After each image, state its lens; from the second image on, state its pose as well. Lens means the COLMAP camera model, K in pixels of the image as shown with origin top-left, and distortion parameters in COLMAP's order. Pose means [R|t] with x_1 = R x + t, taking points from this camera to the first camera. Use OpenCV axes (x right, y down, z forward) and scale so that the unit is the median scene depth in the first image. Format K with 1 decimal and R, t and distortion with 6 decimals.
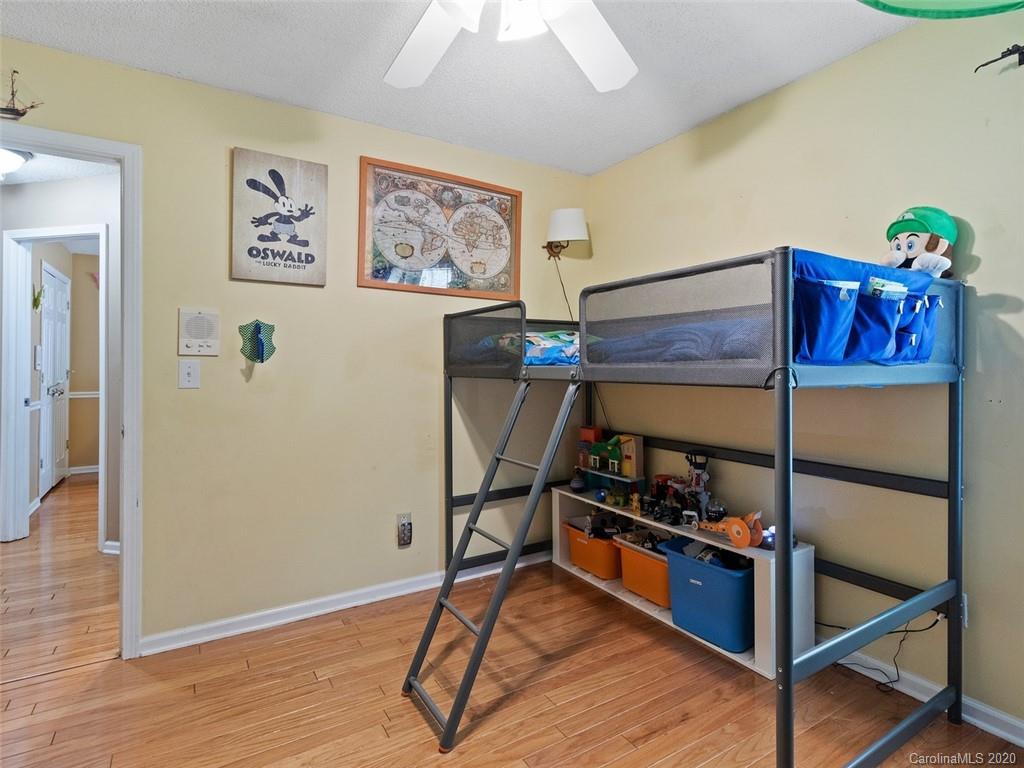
lens RADIAL K [[536.1, 0, 514.0], [0, 536.1, 384.7], [0, 0, 1]] dist [0.000246, 0.000198]
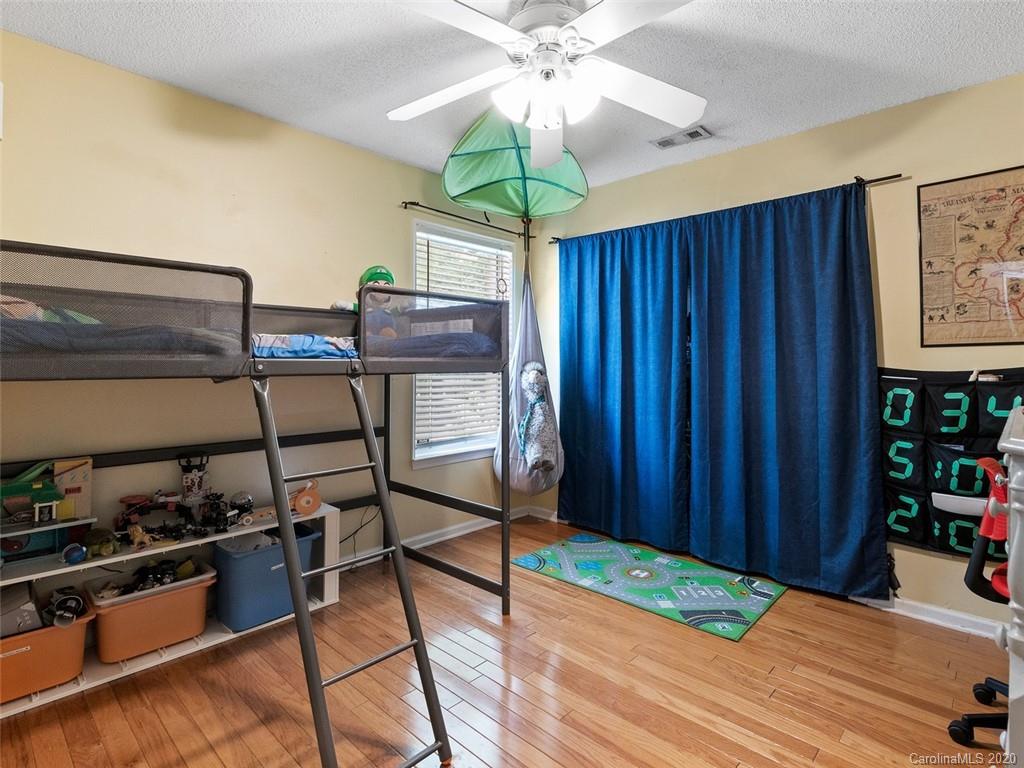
lens RADIAL K [[536.1, 0, 514.0], [0, 536.1, 384.7], [0, 0, 1]] dist [0.000246, 0.000198]
pose [[-0.256192, -0.043193, 0.965660, -0.703667], [0.028853, 0.998214, 0.052304, -0.024231], [-0.966195, 0.041262, -0.254488, 0.735240]]
